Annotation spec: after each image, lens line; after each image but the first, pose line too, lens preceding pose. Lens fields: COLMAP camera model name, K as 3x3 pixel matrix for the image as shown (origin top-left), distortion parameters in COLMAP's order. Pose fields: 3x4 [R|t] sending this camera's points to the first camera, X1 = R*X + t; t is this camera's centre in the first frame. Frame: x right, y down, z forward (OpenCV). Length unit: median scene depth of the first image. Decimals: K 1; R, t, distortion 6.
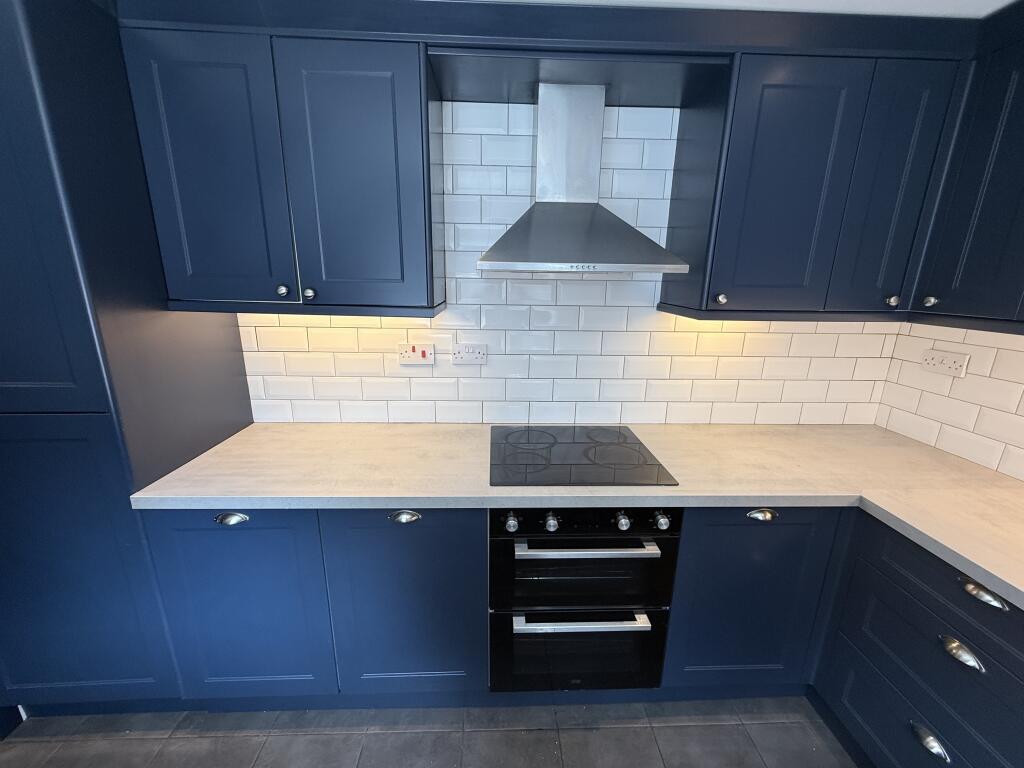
lens RADIAL K [[410.6, 0, 509.1], [0, 410.6, 384.9], [0, 0, 1]] dist [0.001027, -0.000686]
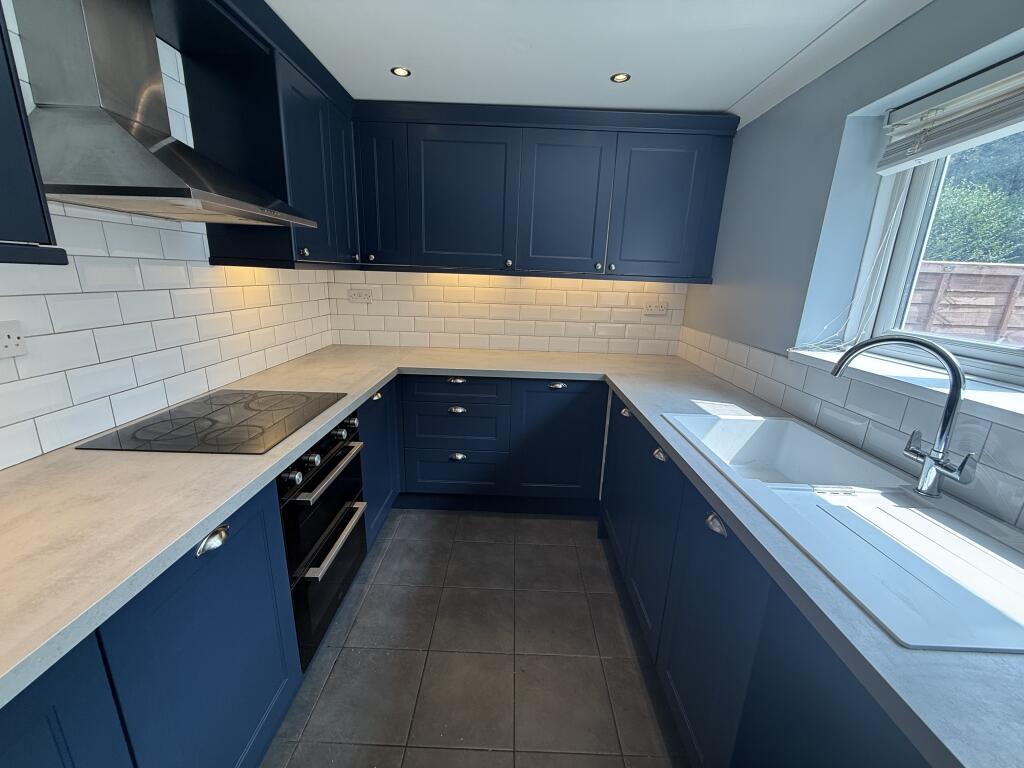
lens RADIAL K [[410.6, 0, 508.8], [0, 410.6, 383.6], [0, 0, 1]] dist [0.001027, -0.000686]
pose [[0.047276, -0.269126, 0.961944, -0.704946], [0.221893, 0.941789, 0.252582, -0.006163], [-0.973924, 0.201508, 0.104241, 0.299594]]
